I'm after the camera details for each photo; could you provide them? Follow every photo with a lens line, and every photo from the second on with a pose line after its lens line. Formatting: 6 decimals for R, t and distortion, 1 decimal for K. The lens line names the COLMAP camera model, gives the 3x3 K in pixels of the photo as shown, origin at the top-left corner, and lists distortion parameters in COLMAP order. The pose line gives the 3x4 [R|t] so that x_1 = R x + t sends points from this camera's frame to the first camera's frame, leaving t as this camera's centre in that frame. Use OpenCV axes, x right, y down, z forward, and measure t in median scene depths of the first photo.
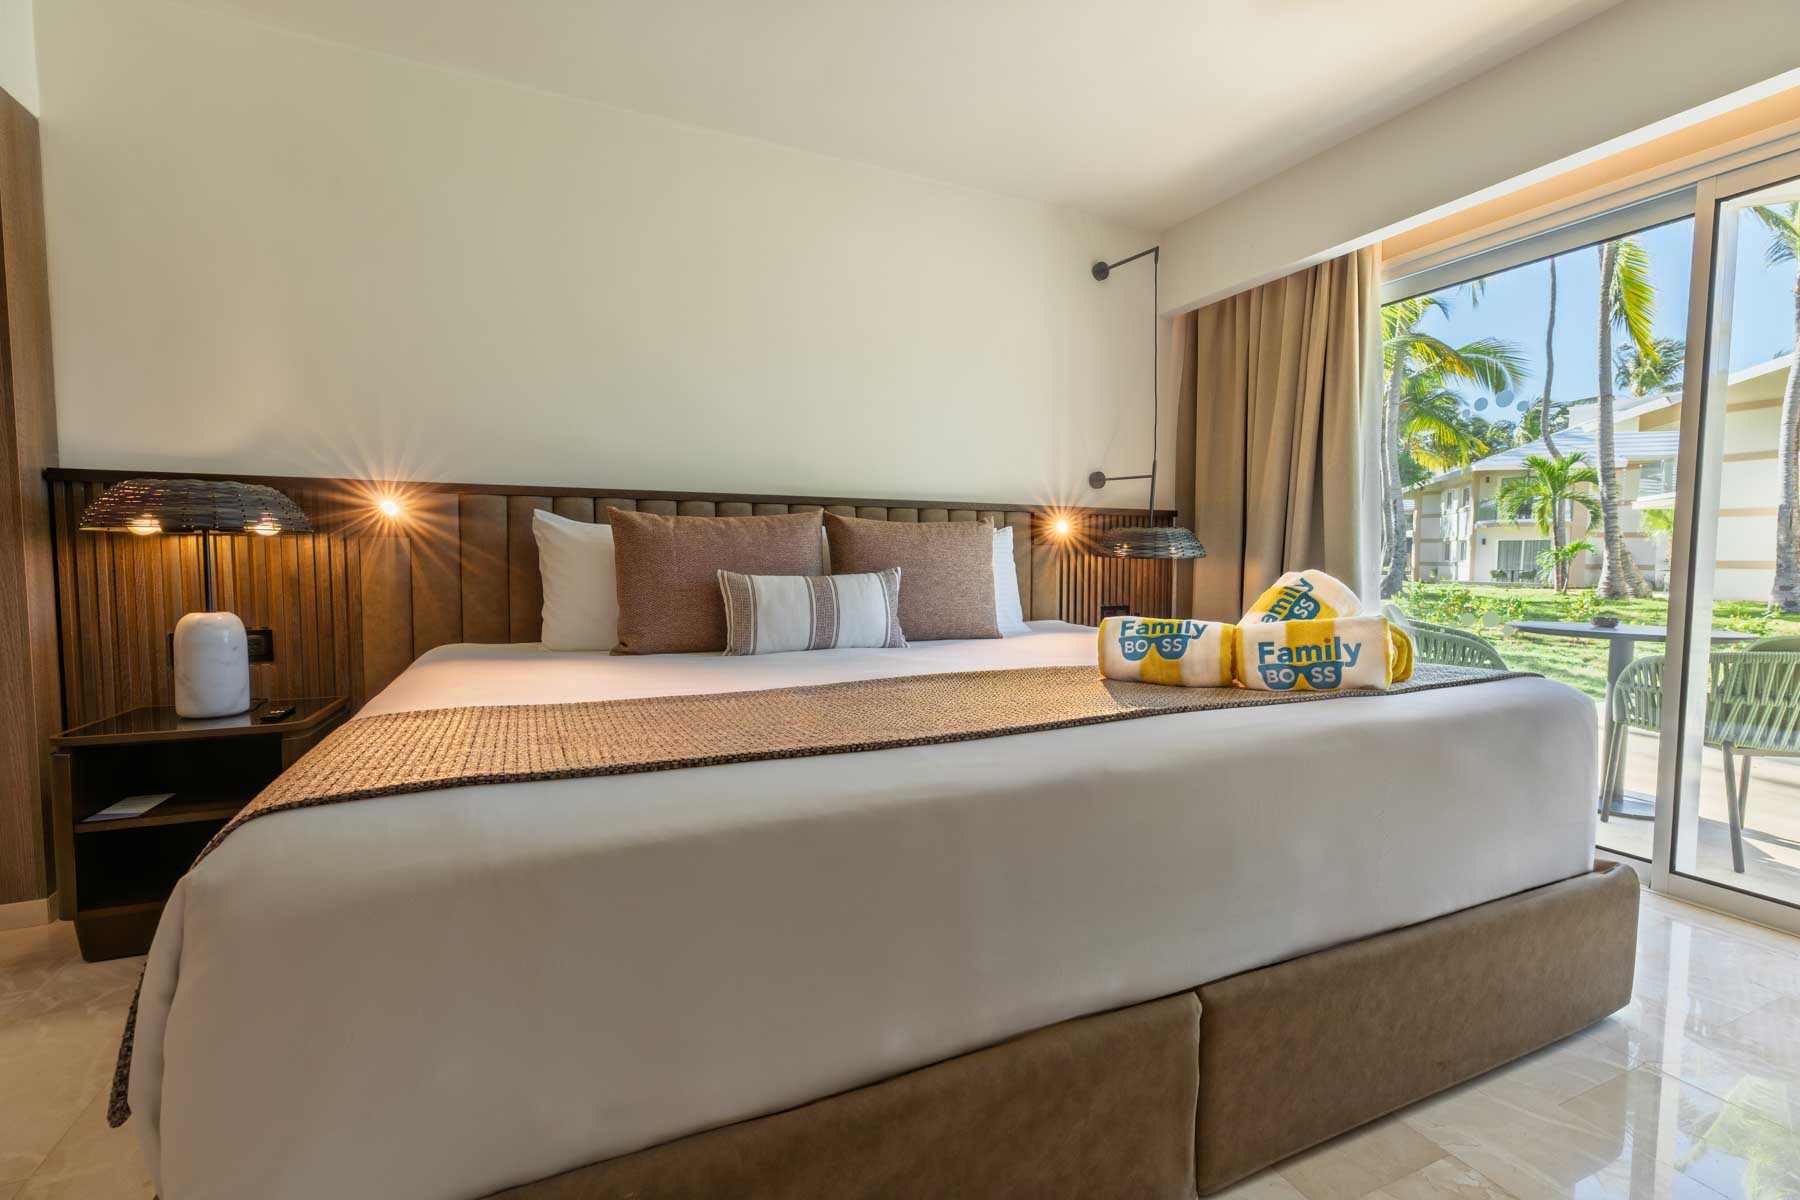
lens RADIAL K [[802.5, 0, 908.6], [0, 802.5, 614.7], [0, 0, 1]] dist [-0.000039, -0.000272]
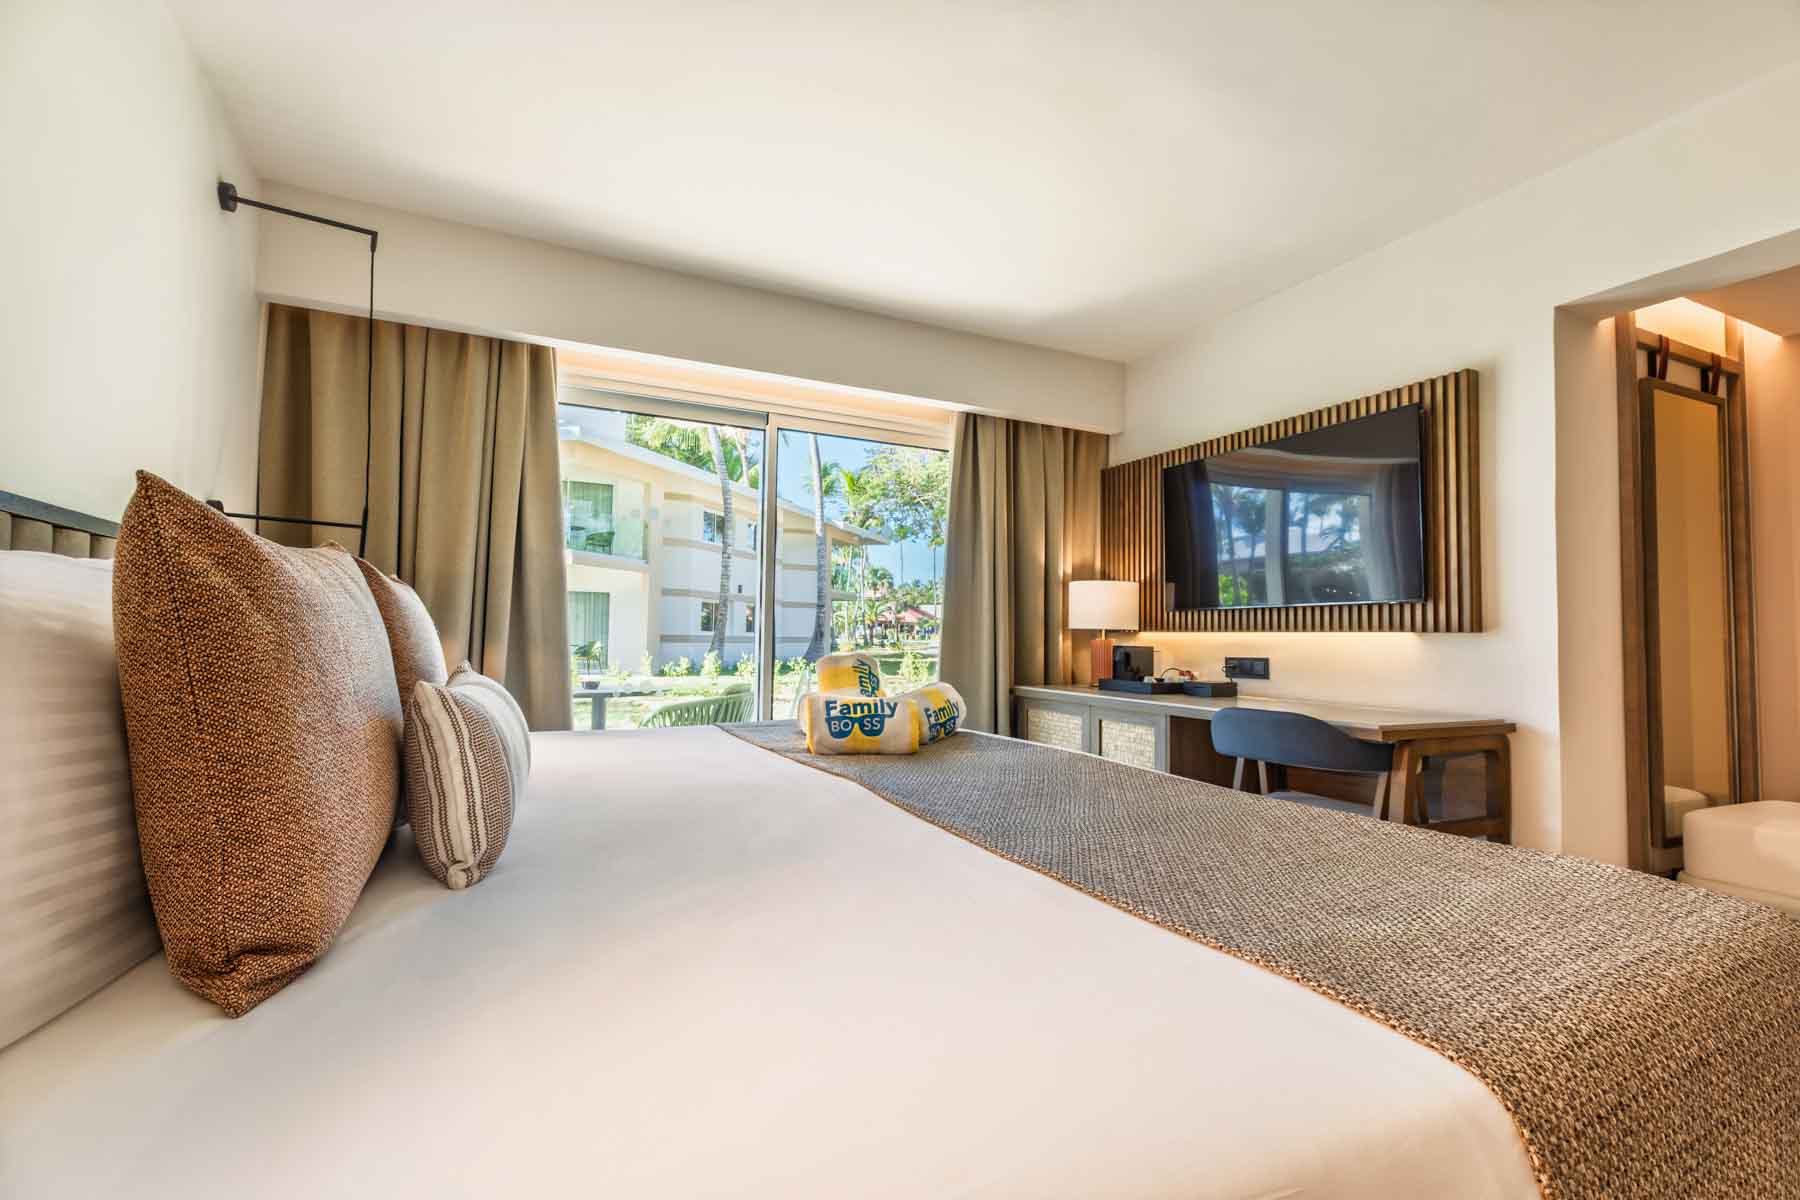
lens RADIAL K [[802.5, 0, 908.6], [0, 802.5, 614.7], [0, 0, 1]] dist [-0.000039, -0.000272]
pose [[-0.019543, 0.023683, 0.999528, -0.635292], [0.059198, 0.997993, -0.022489, -0.063278], [-0.998055, 0.058731, -0.020905, 0.730905]]
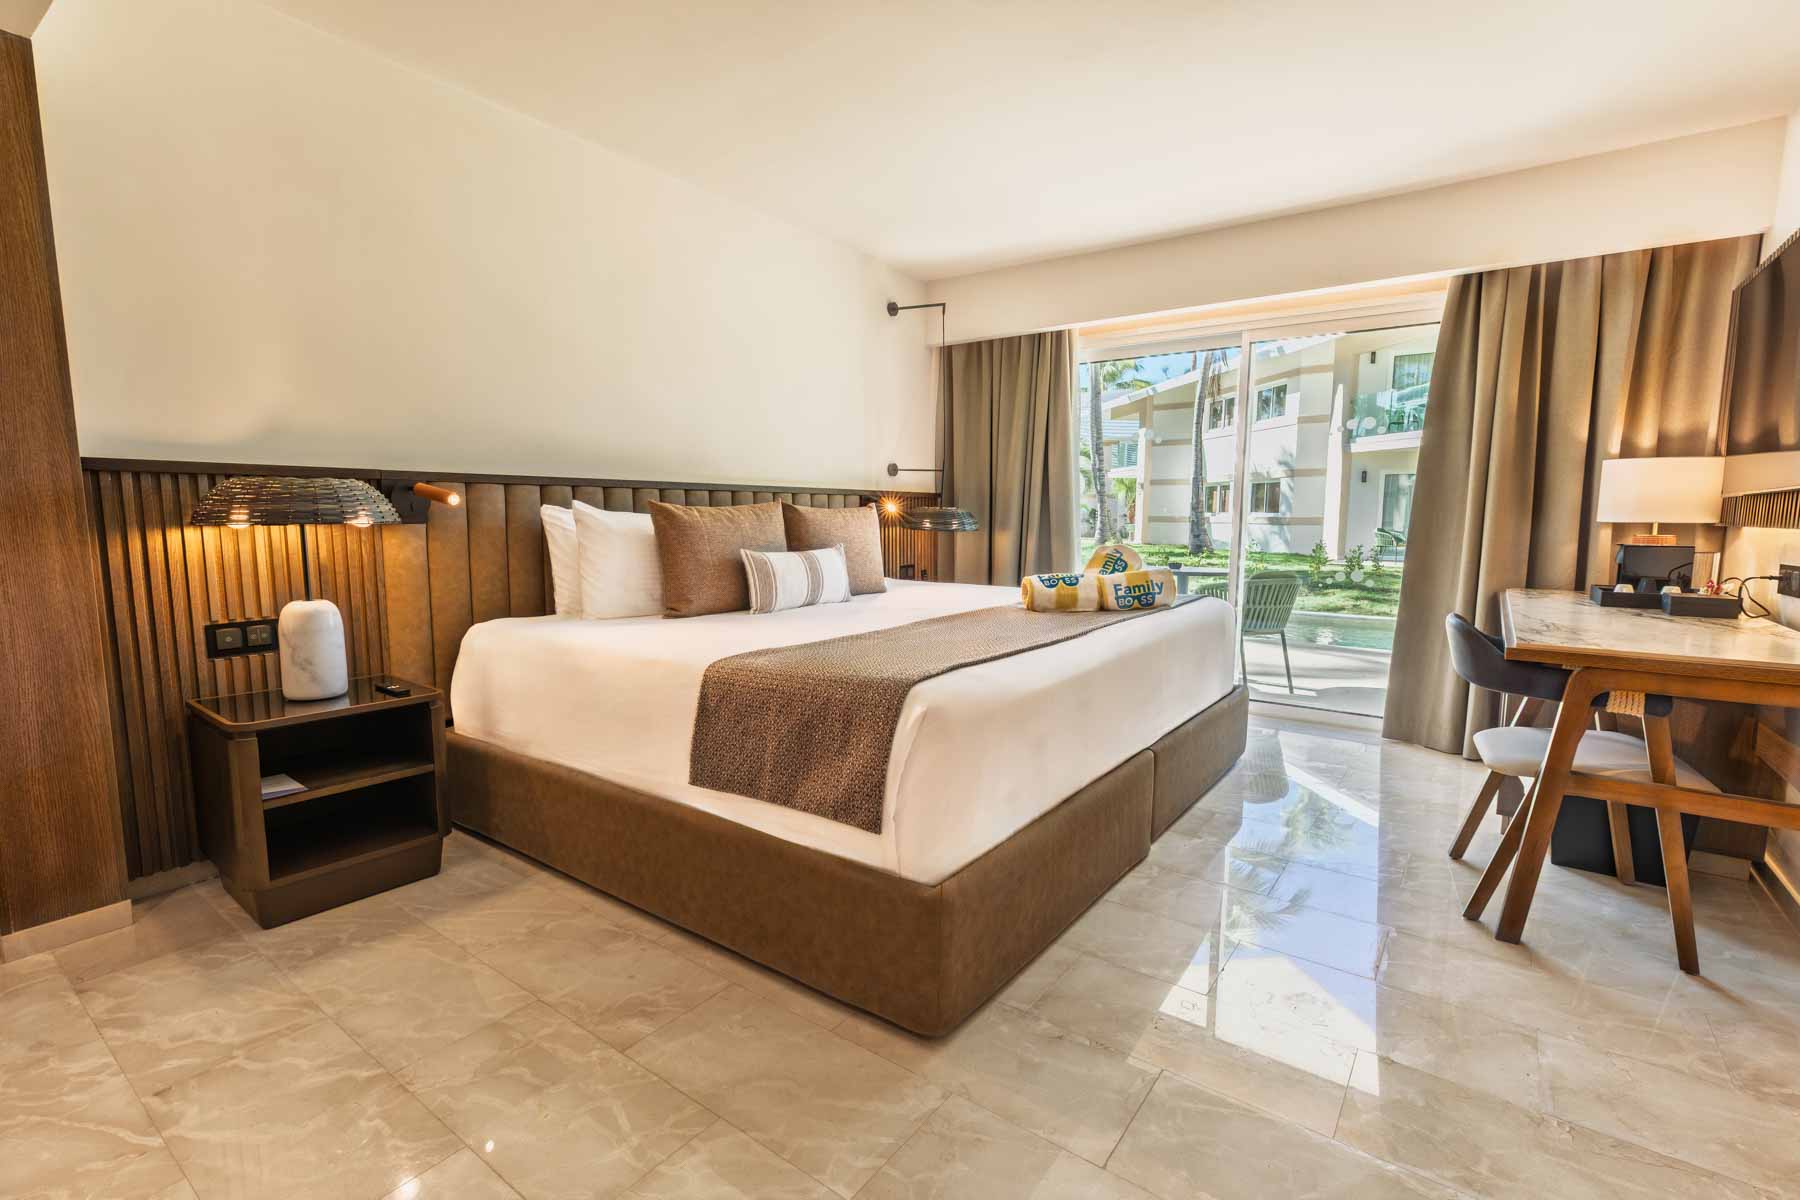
lens RADIAL K [[815.9, 0, 907.8], [0, 815.9, 611.7], [0, 0, 1]] dist [0.001557, 0.000232]
pose [[0.872361, -0.059776, 0.485194, -0.632028], [0.035244, 0.997604, 0.059538, -0.022249], [-0.487590, -0.034839, 0.872377, -0.292834]]
